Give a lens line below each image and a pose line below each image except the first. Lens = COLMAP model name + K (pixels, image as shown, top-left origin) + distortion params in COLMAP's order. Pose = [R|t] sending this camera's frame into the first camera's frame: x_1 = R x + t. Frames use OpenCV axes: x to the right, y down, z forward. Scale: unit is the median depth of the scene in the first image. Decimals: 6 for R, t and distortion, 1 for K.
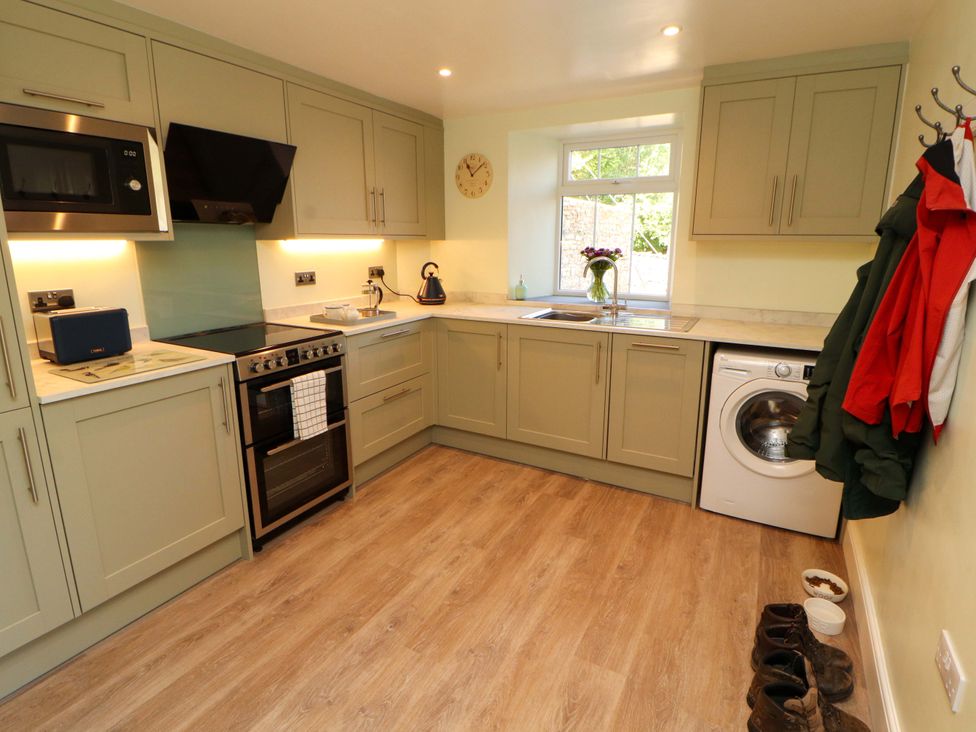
lens RADIAL K [[505.1, 0, 495.4], [0, 505.1, 343.5], [0, 0, 1]] dist [-0.001666, -0.013431]
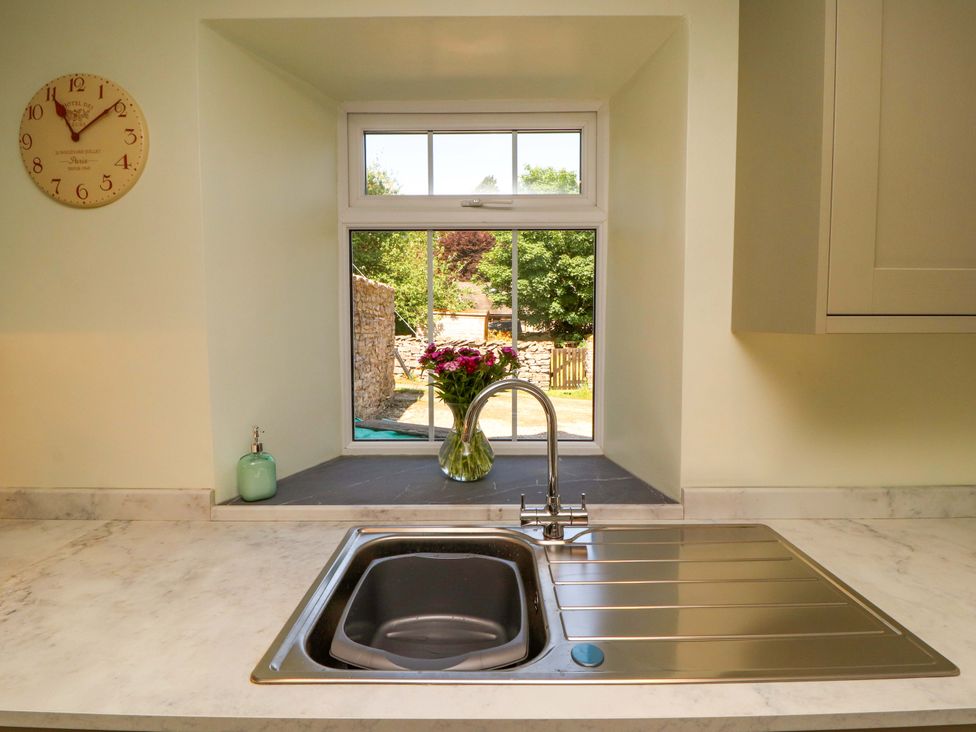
lens RADIAL K [[505.1, 0, 490.1], [0, 505.1, 356.6], [0, 0, 1]] dist [-0.001666, -0.013431]
pose [[0.879805, -0.033651, 0.474142, 0.044707], [0.095682, 0.989611, -0.107310, -0.194301], [-0.465605, 0.139779, 0.873884, 0.892139]]
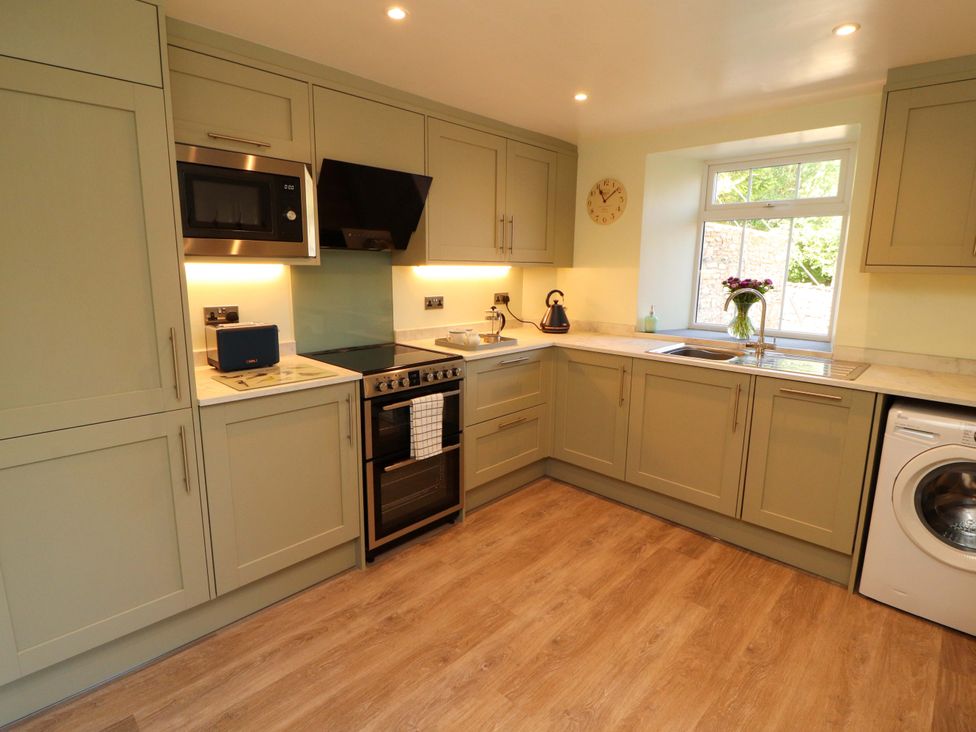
lens RADIAL K [[505.1, 0, 487.9], [0, 505.1, 352.6], [0, 0, 1]] dist [-0.001666, -0.013431]
pose [[0.963160, 0.056263, -0.262977, 0.012958], [-0.064935, 0.997591, -0.024394, -0.010004], [0.260971, 0.040572, 0.964494, 0.035234]]
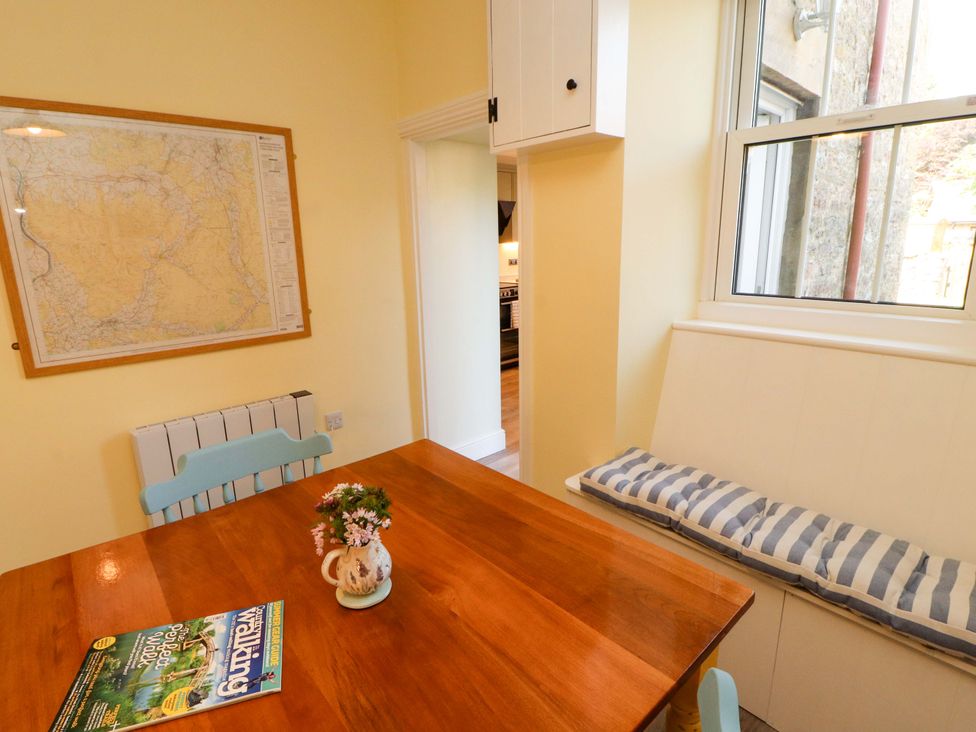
lens RADIAL K [[505.1, 0, 488.3], [0, 505.1, 352.3], [0, 0, 1]] dist [-0.001666, -0.013431]
pose [[0.944344, 0.052543, -0.324737, 0.264854], [-0.045533, 0.998537, 0.029154, 0.227170], [0.325794, -0.012745, 0.945355, -1.215101]]
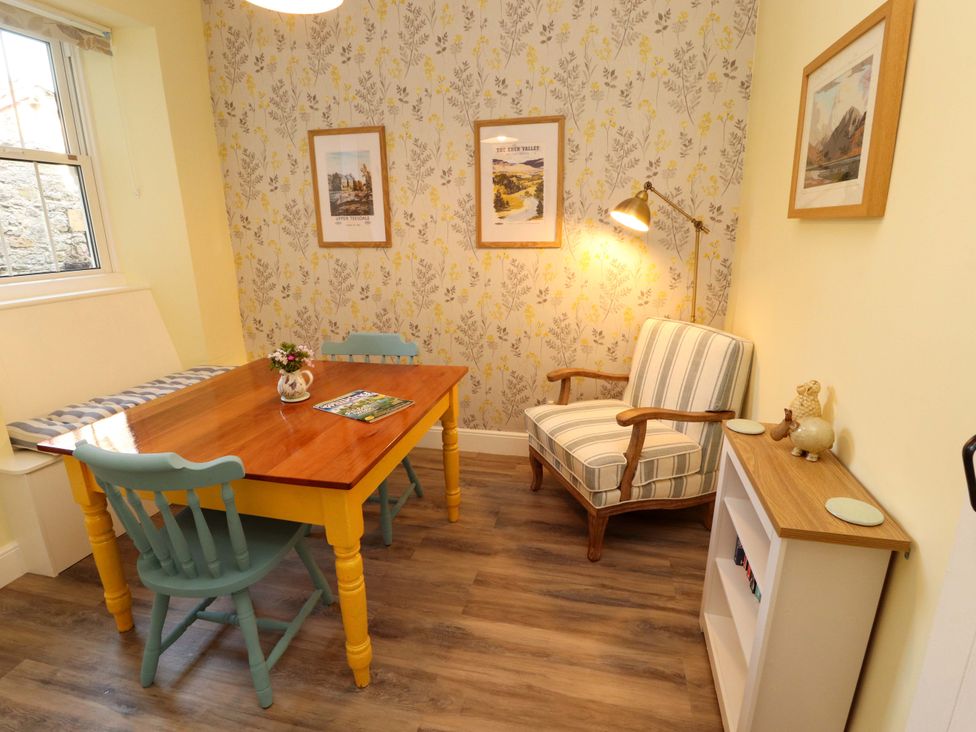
lens RADIAL K [[505.1, 0, 487.0], [0, 505.1, 363.9], [0, 0, 1]] dist [-0.001666, -0.013431]
pose [[-0.255387, -0.249702, 0.934038, -0.748614], [0.206746, 0.929624, 0.305050, 0.201420], [-0.944475, 0.271014, -0.185789, -1.024531]]
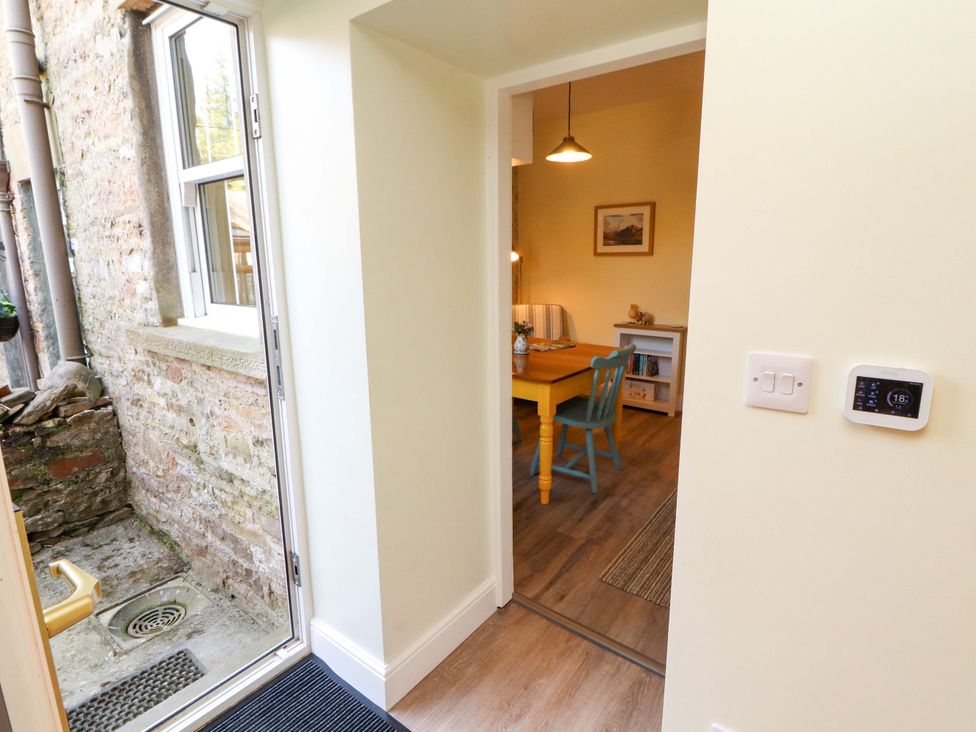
lens RADIAL K [[505.1, 0, 485.4], [0, 505.1, 357.1], [0, 0, 1]] dist [-0.001666, -0.013431]
pose [[-0.987173, -0.019175, 0.158498, -0.065036], [0.043002, 0.924137, 0.379633, -0.089296], [-0.153754, 0.381580, -0.911459, 0.418467]]
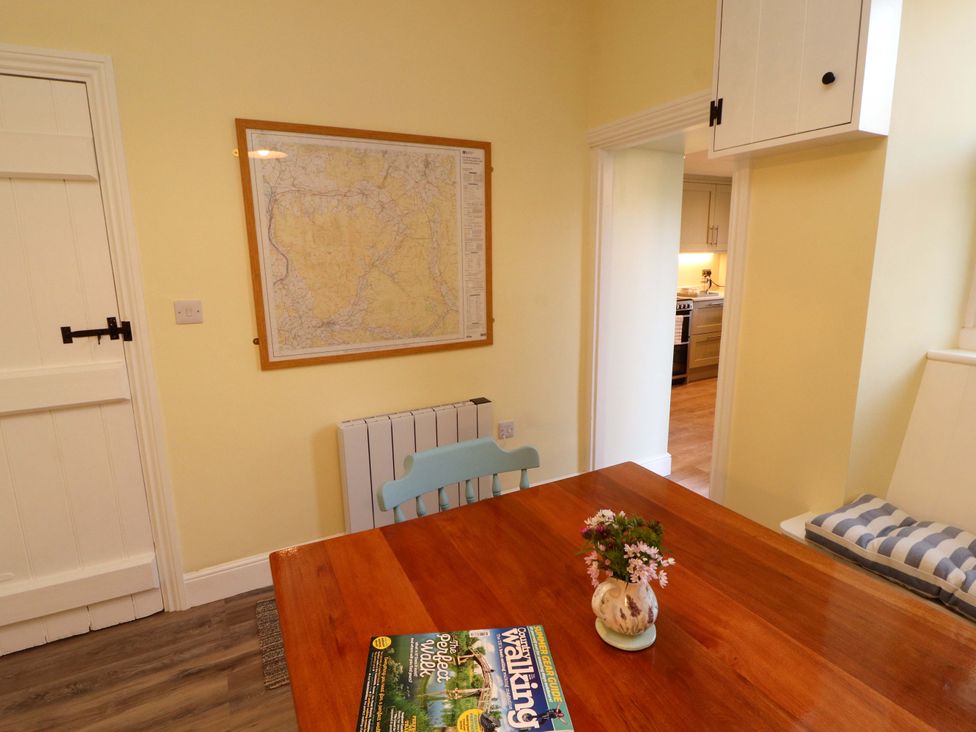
lens RADIAL K [[505.1, 0, 488.2], [0, 505.1, 351.0], [0, 0, 1]] dist [-0.001666, -0.013431]
pose [[0.834509, 0.093247, -0.543047, 0.150239], [-0.095971, 0.995109, 0.023391, 0.230313], [0.542572, 0.032597, 0.839376, -1.241662]]
